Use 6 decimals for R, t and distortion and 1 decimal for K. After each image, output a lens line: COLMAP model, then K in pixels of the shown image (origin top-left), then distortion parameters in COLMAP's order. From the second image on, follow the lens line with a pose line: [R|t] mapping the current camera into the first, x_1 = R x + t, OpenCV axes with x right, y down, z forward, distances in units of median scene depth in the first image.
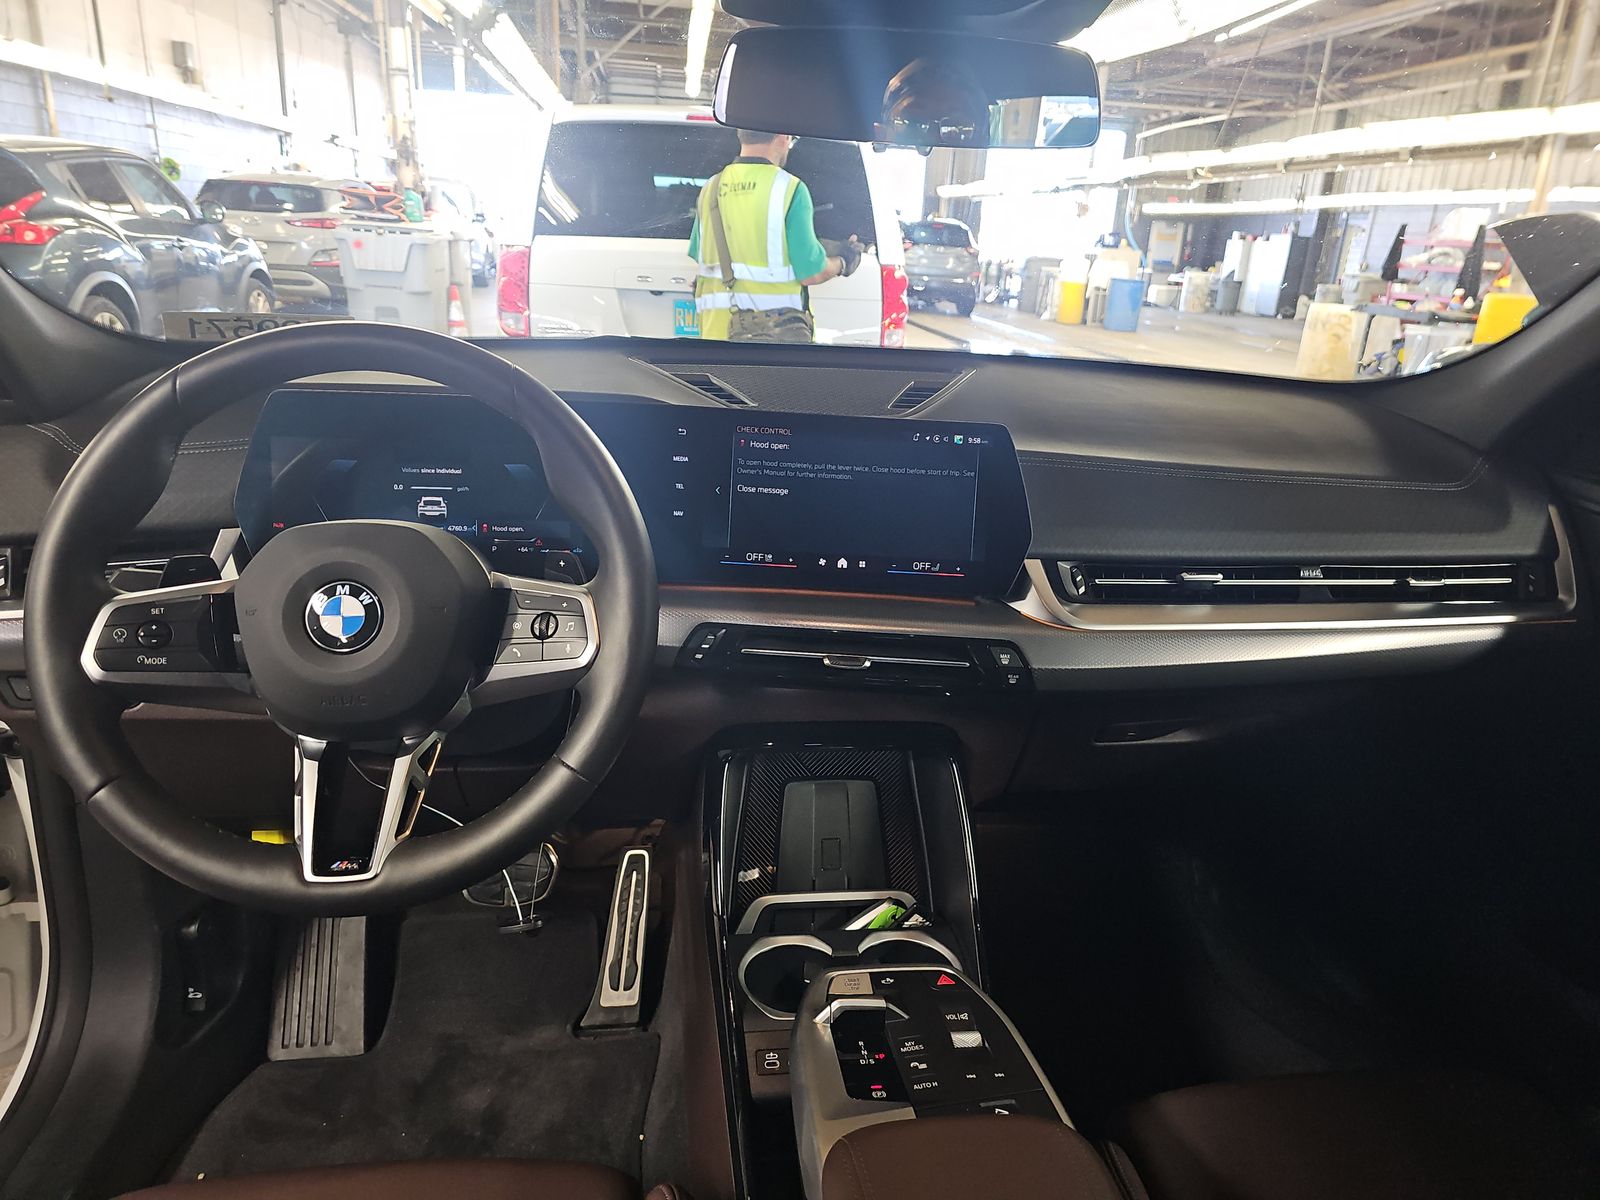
lens RADIAL K [[1076.8, 0, 812.6], [0, 1076.8, 611.1], [0, 0, 1]] dist [0.031949, -0.032664]
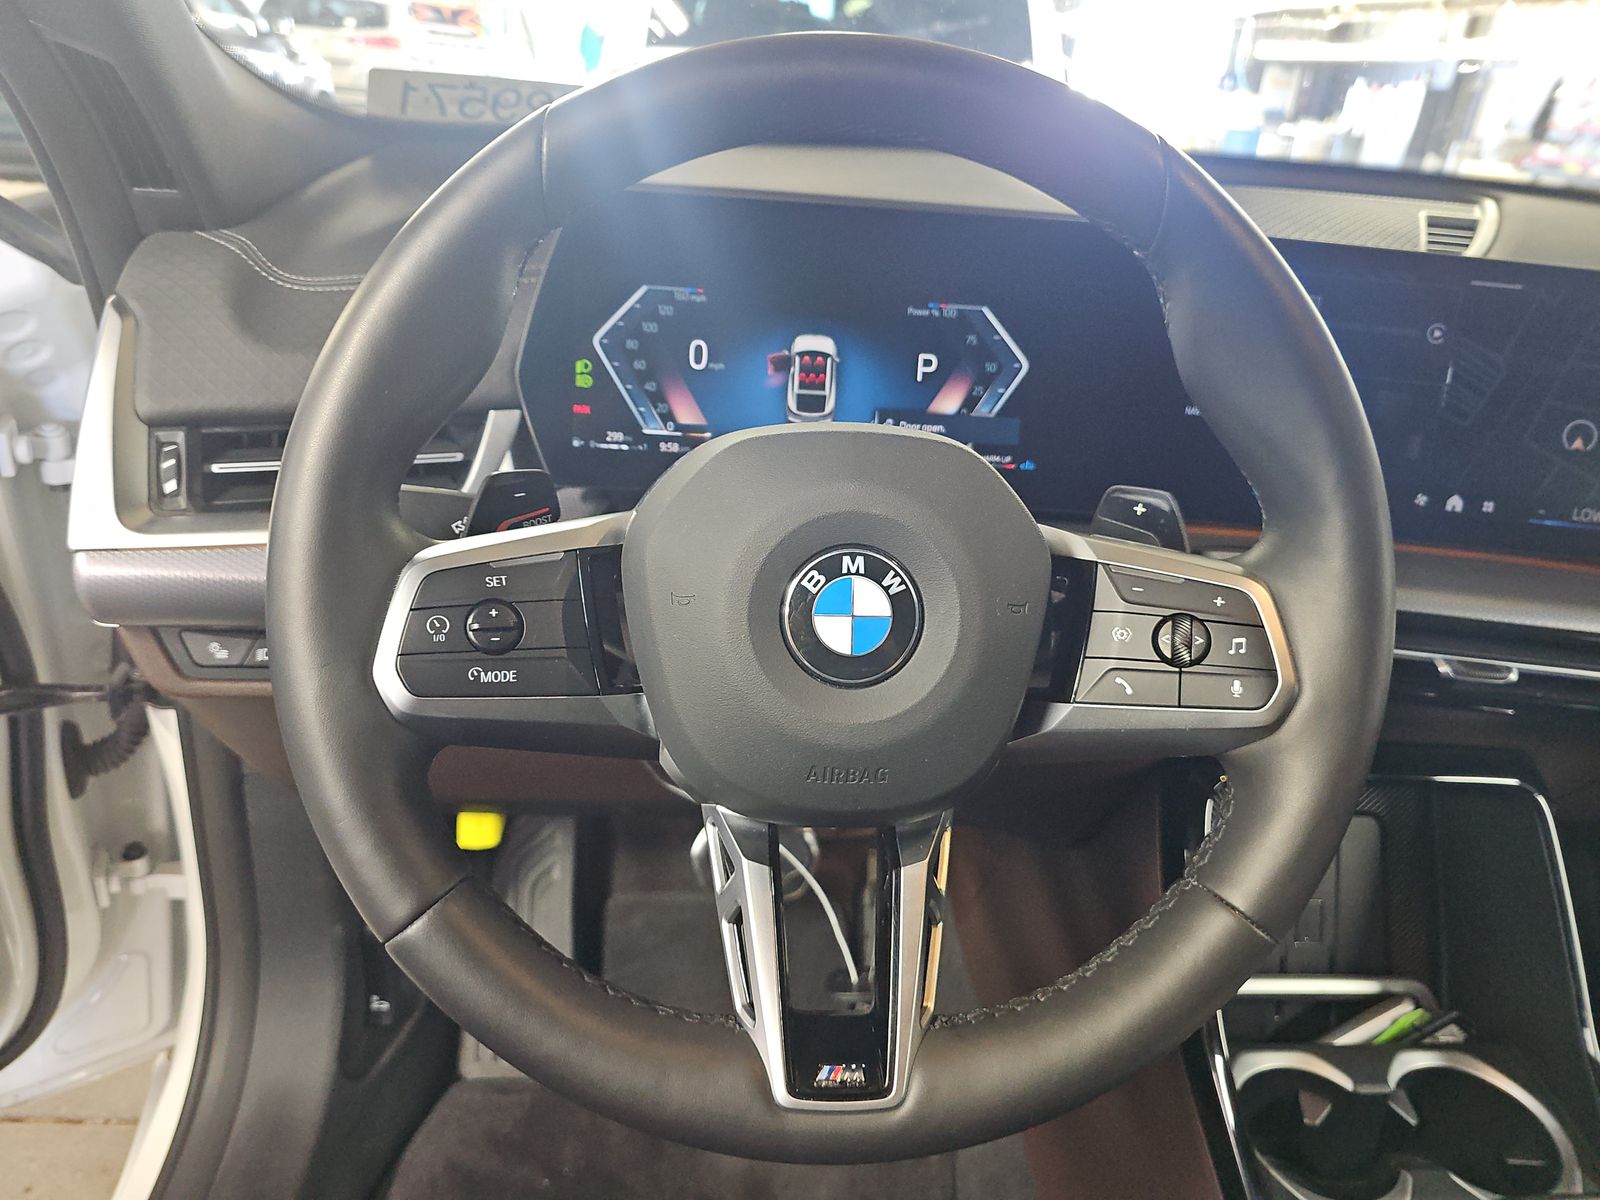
lens RADIAL K [[1126.3, 0, 800.0], [0, 1126.3, 600.0], [0, 0, 1]] dist [0.042804, -0.046773]
pose [[0.996090, 0.054029, -0.069890, -0.407346], [-0.046323, 0.993122, 0.107531, -0.058082], [0.075219, -0.103873, 0.991742, 0.443927]]
